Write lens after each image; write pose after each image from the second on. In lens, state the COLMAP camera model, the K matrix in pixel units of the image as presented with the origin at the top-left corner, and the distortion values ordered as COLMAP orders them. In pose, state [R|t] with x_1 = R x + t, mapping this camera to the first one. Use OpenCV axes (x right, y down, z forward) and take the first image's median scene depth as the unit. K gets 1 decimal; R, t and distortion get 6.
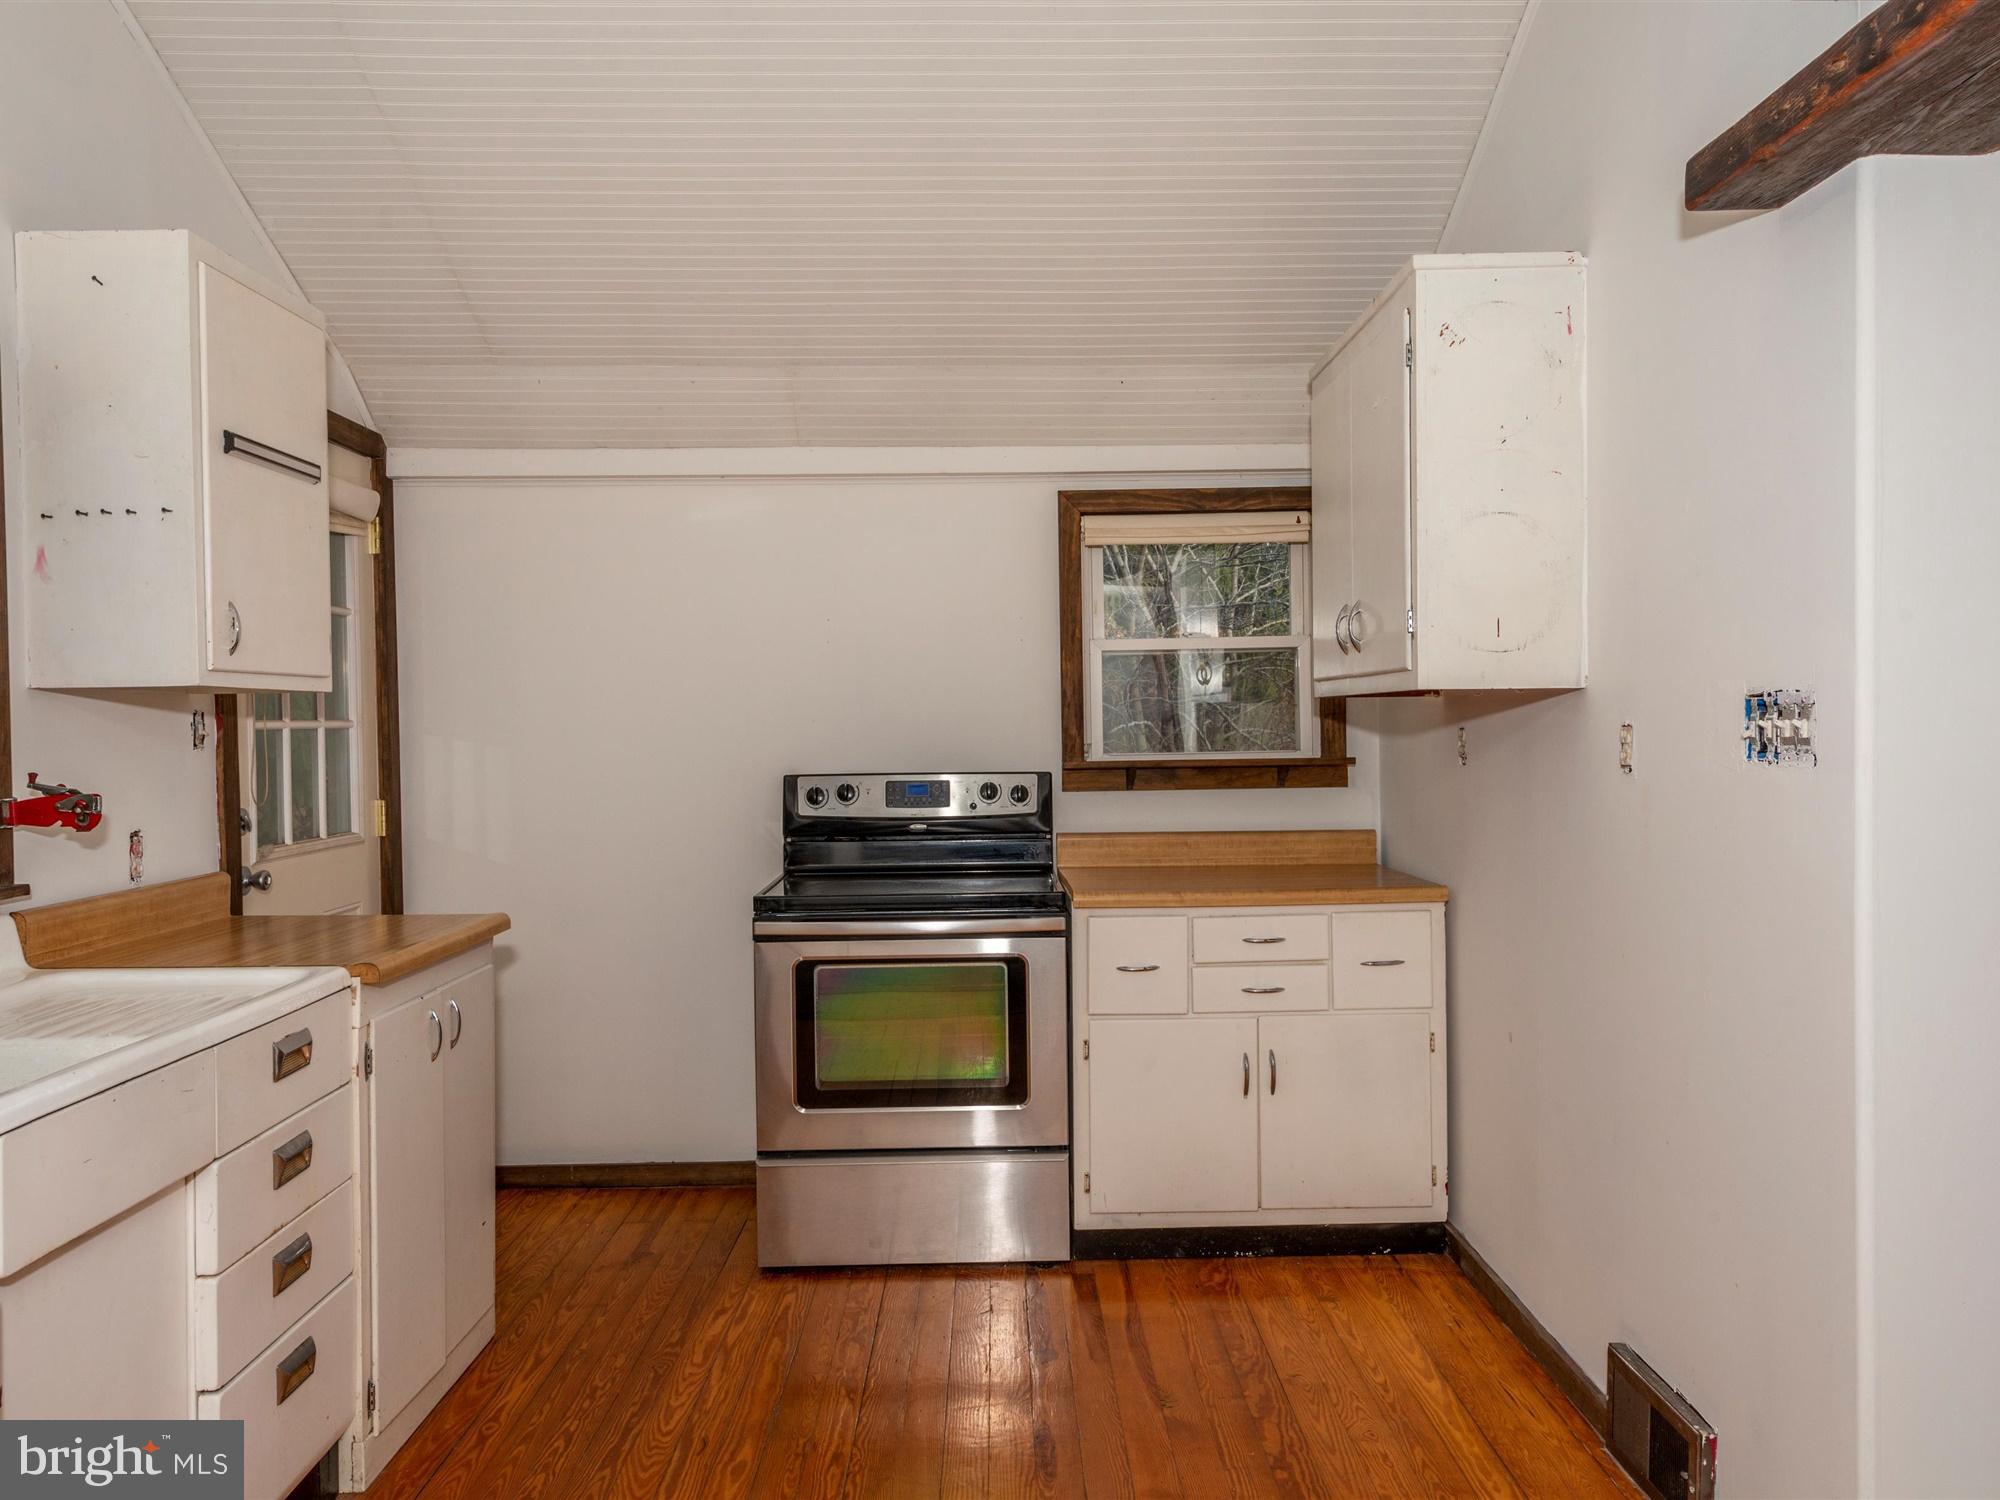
lens RADIAL K [[1468.1, 0, 1010.2], [0, 1468.1, 746.2], [0, 0, 1]] dist [0.042234, -0.041354]
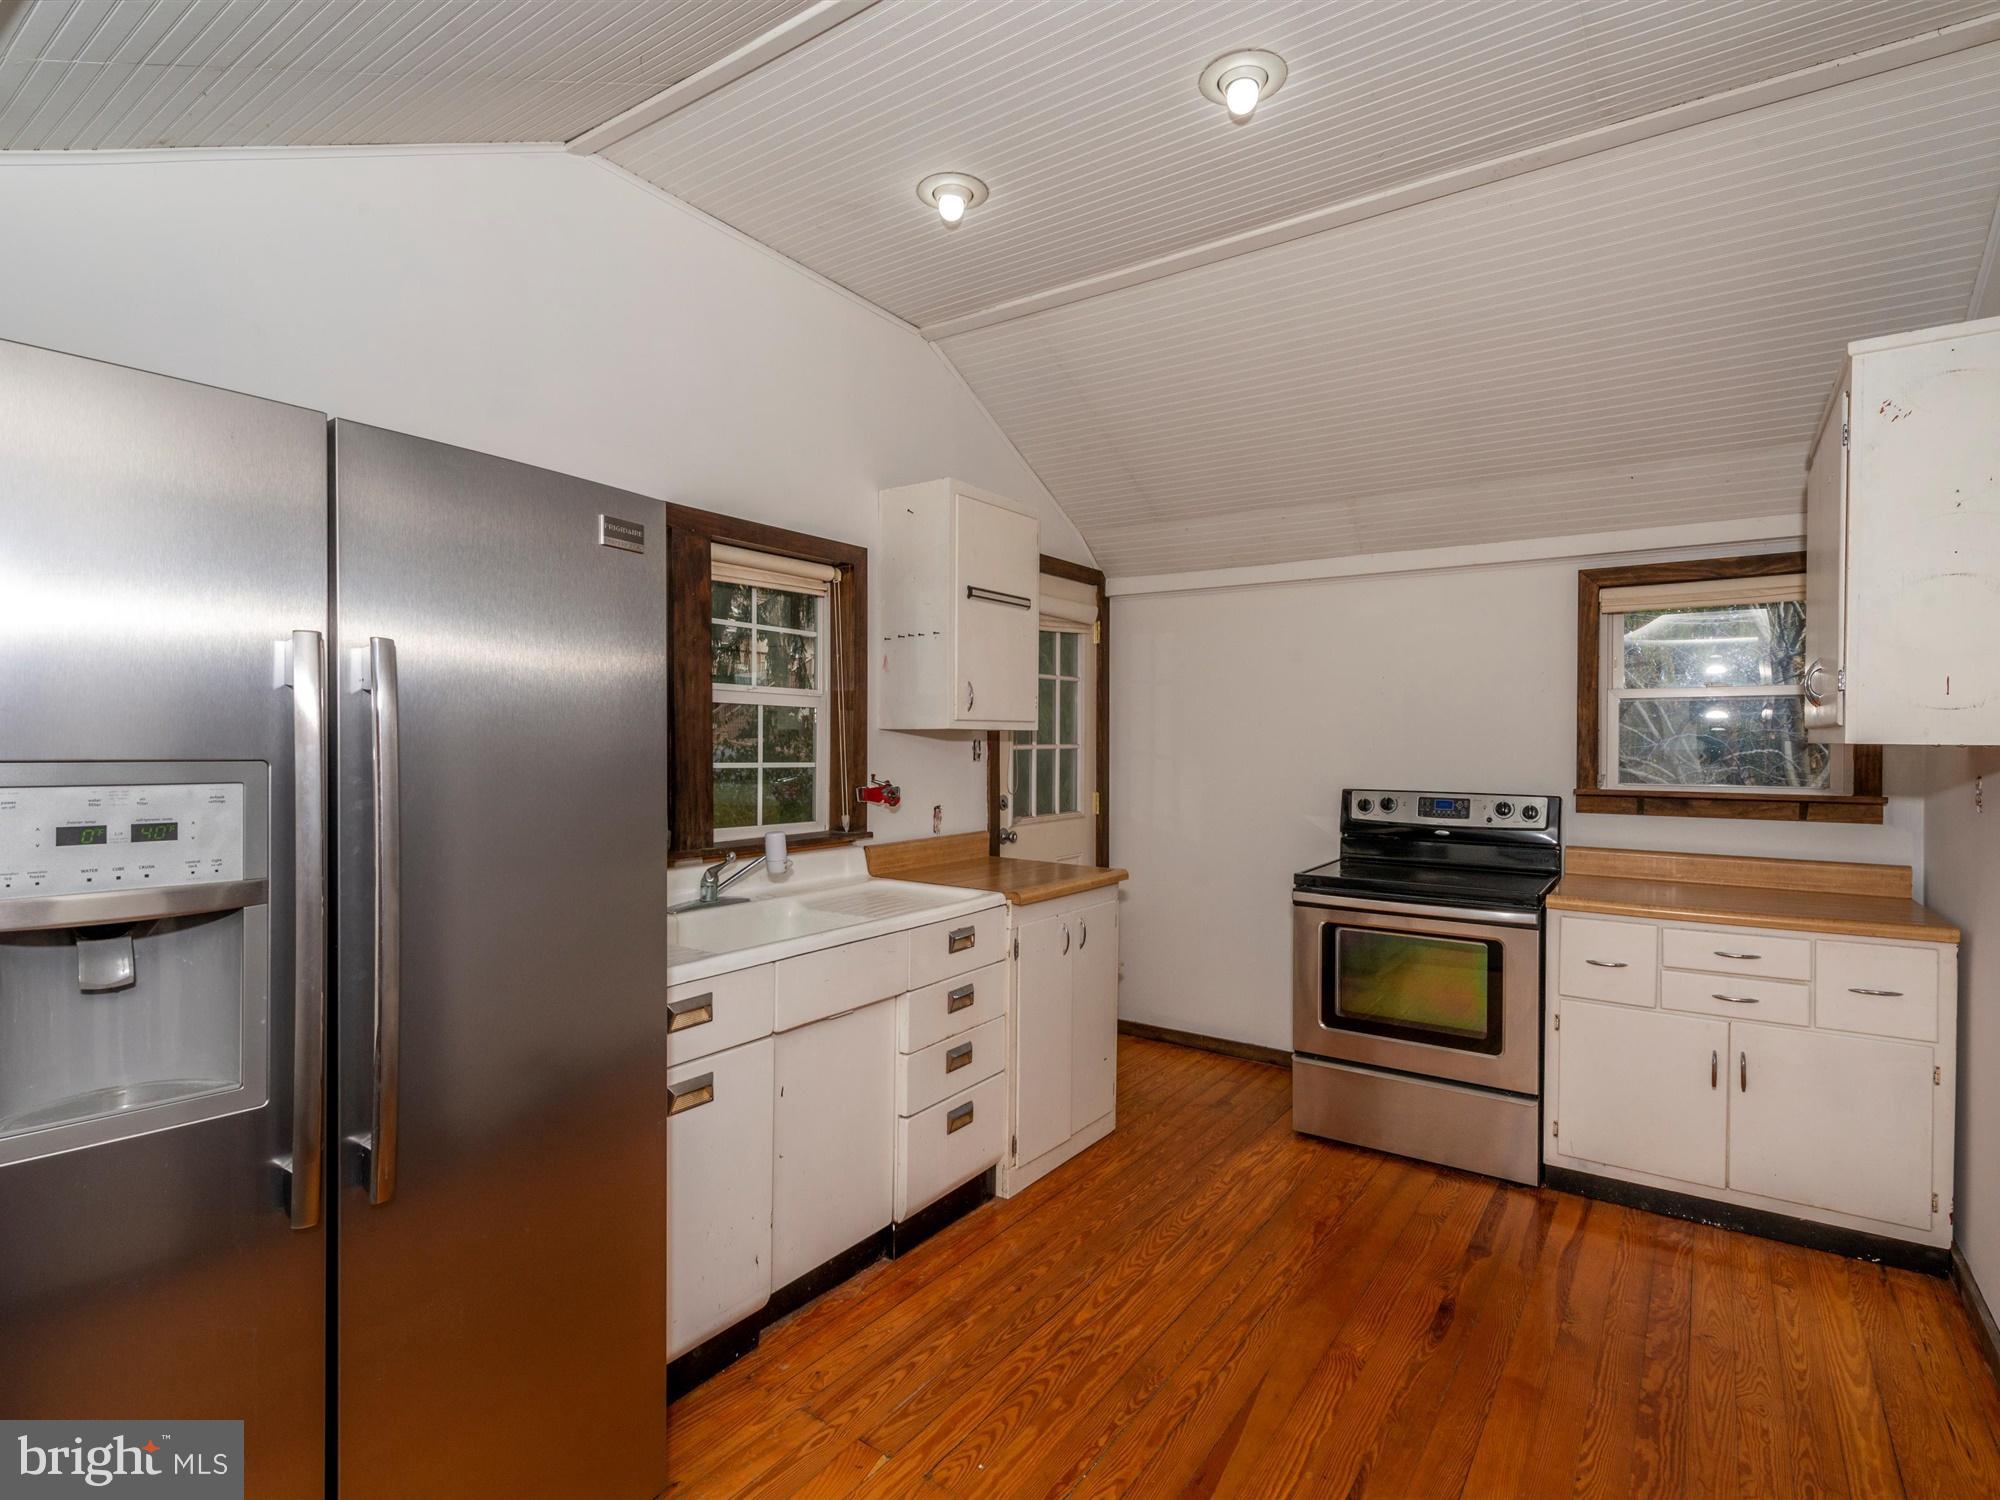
lens RADIAL K [[999.7, 0, 1000.0], [0, 999.7, 750.0], [0, 0, 1]] dist [0.002636, -0.000957]
pose [[0.811083, 0.024580, -0.584415, 0.158887], [-0.025259, 0.999657, 0.006989, -0.018367], [0.584386, 0.009093, 0.811425, 0.034601]]
